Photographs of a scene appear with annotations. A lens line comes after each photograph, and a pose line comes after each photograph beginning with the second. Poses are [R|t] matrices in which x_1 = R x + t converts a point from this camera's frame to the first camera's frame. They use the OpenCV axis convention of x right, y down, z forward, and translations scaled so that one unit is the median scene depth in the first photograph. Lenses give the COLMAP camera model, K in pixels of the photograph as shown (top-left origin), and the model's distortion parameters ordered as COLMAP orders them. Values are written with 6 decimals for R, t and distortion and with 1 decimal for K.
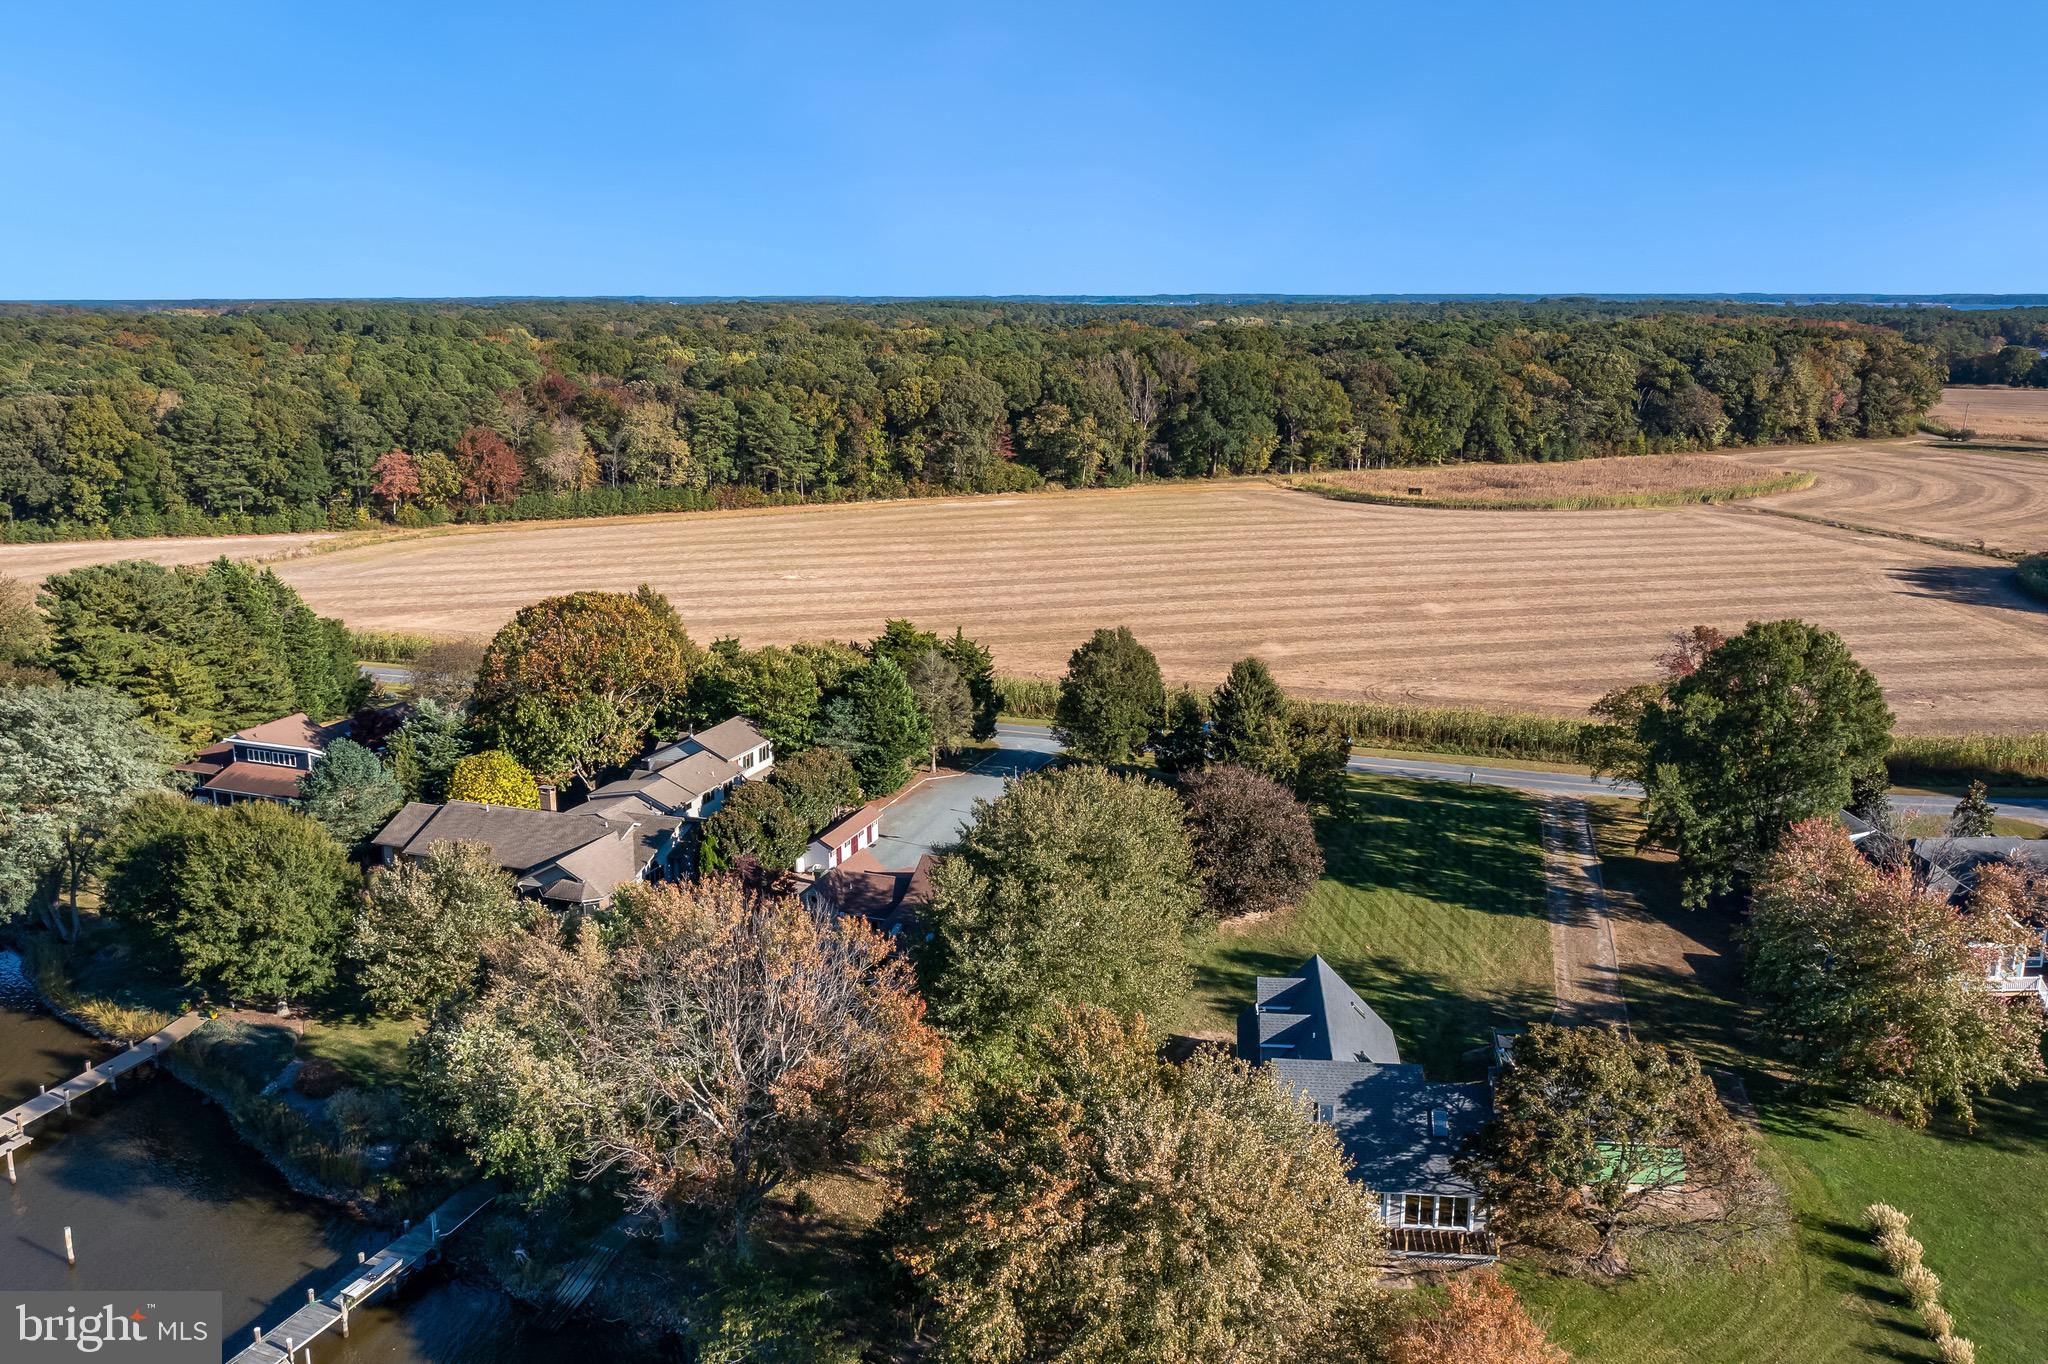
lens RADIAL K [[1680.6, 0, 1020.8], [0, 1680.6, 686.5], [0, 0, 1]] dist [-0.003376, 0.008030]
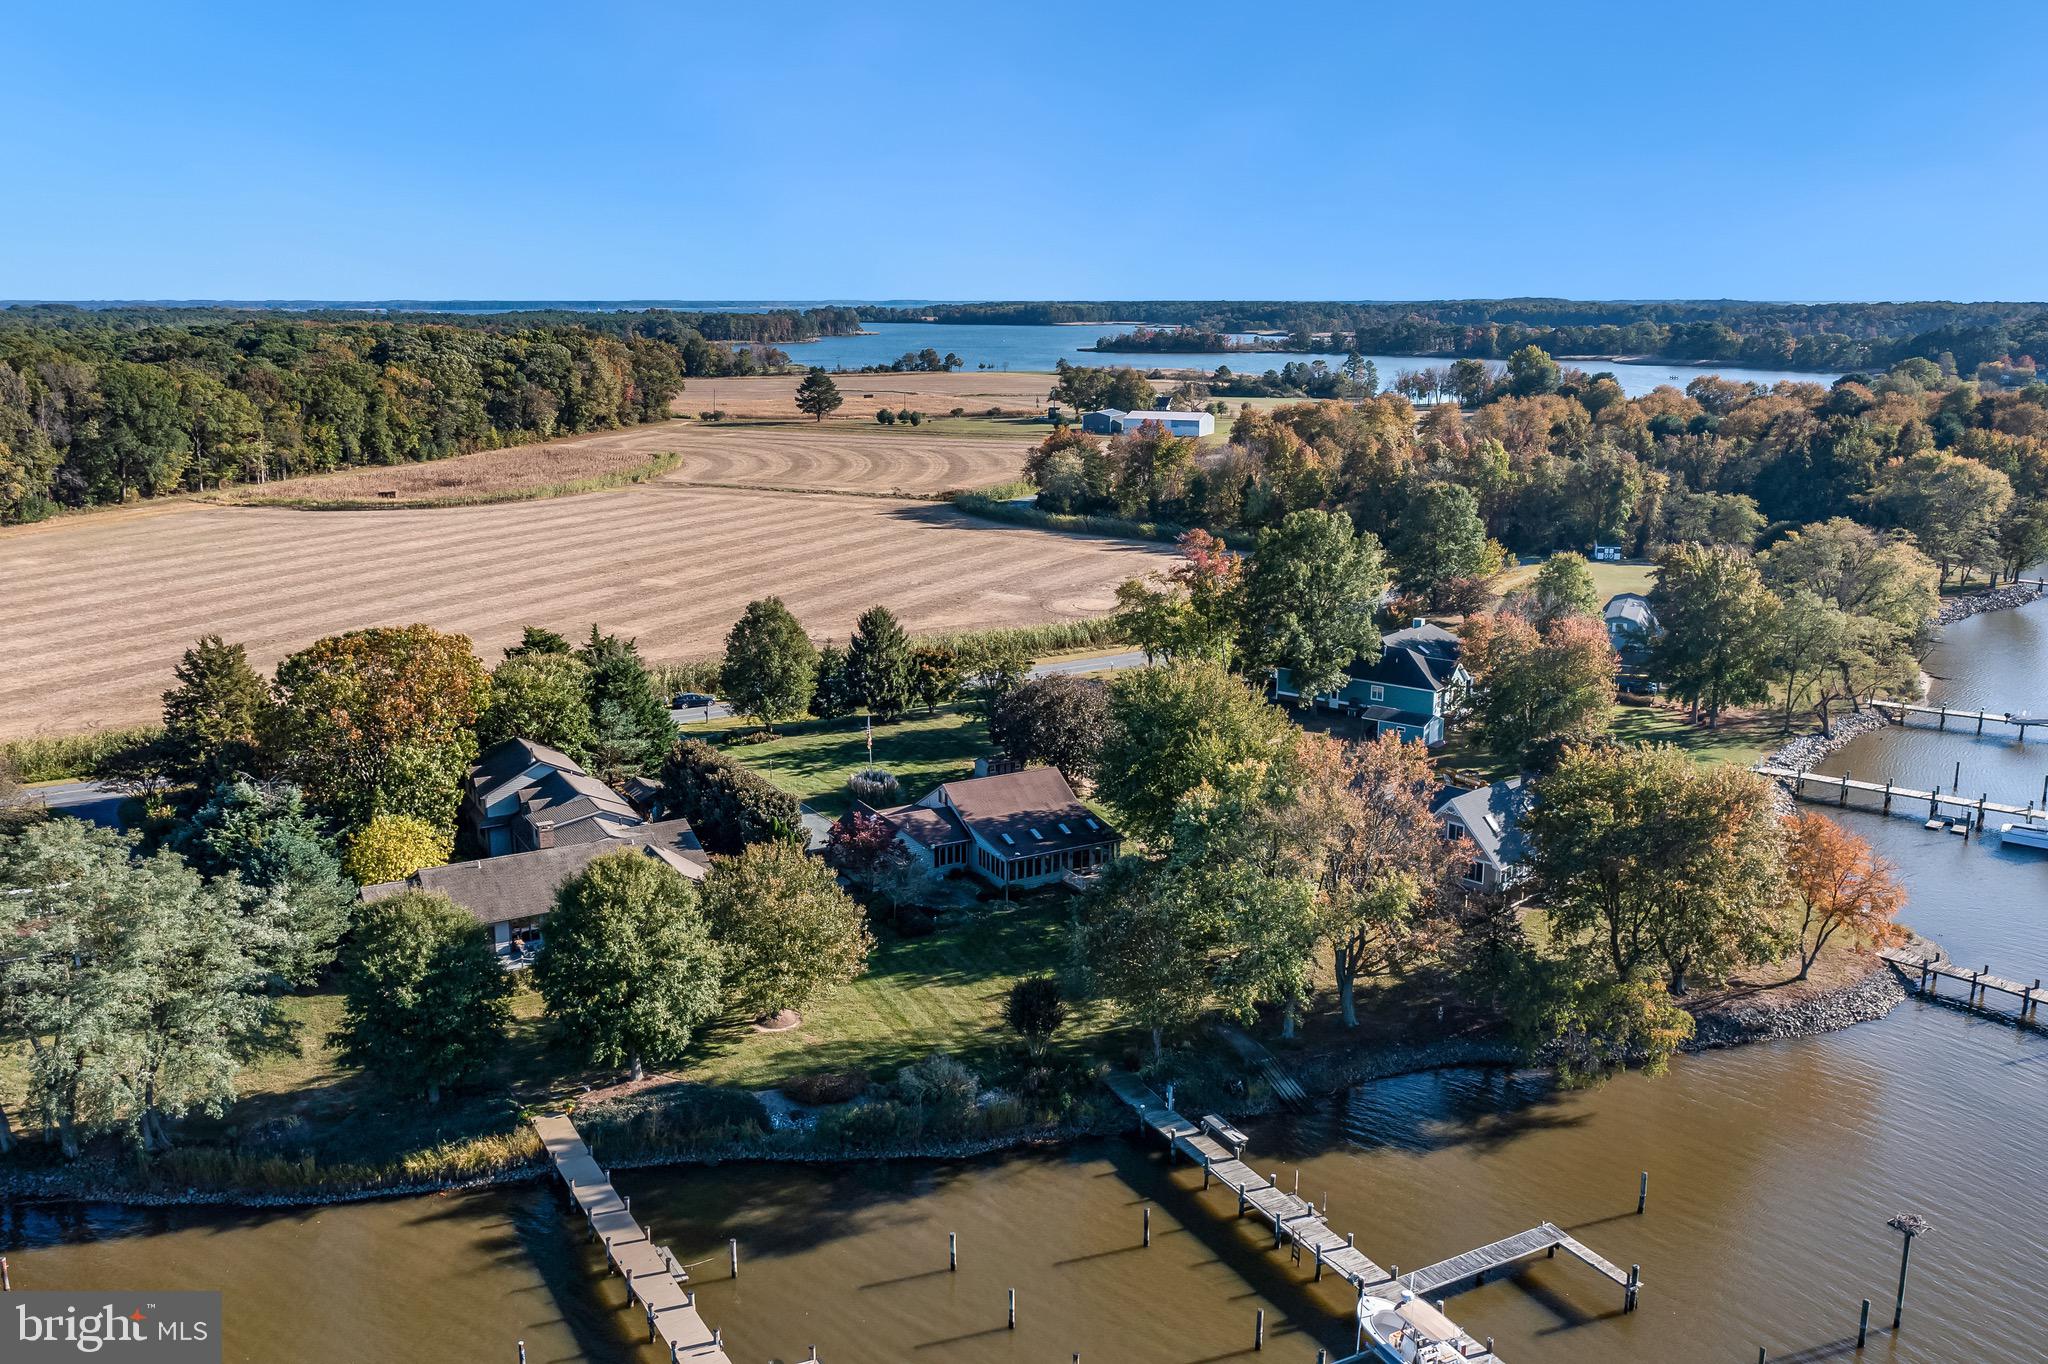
lens RADIAL K [[1680.6, 0, 1014.1], [0, 1680.6, 684.6], [0, 0, 1]] dist [-0.003376, 0.008030]
pose [[0.616573, -0.170947, 0.768514, -0.290645], [0.174678, 0.981517, 0.078184, -0.016557], [-0.767675, 0.086036, 0.635038, 0.078768]]
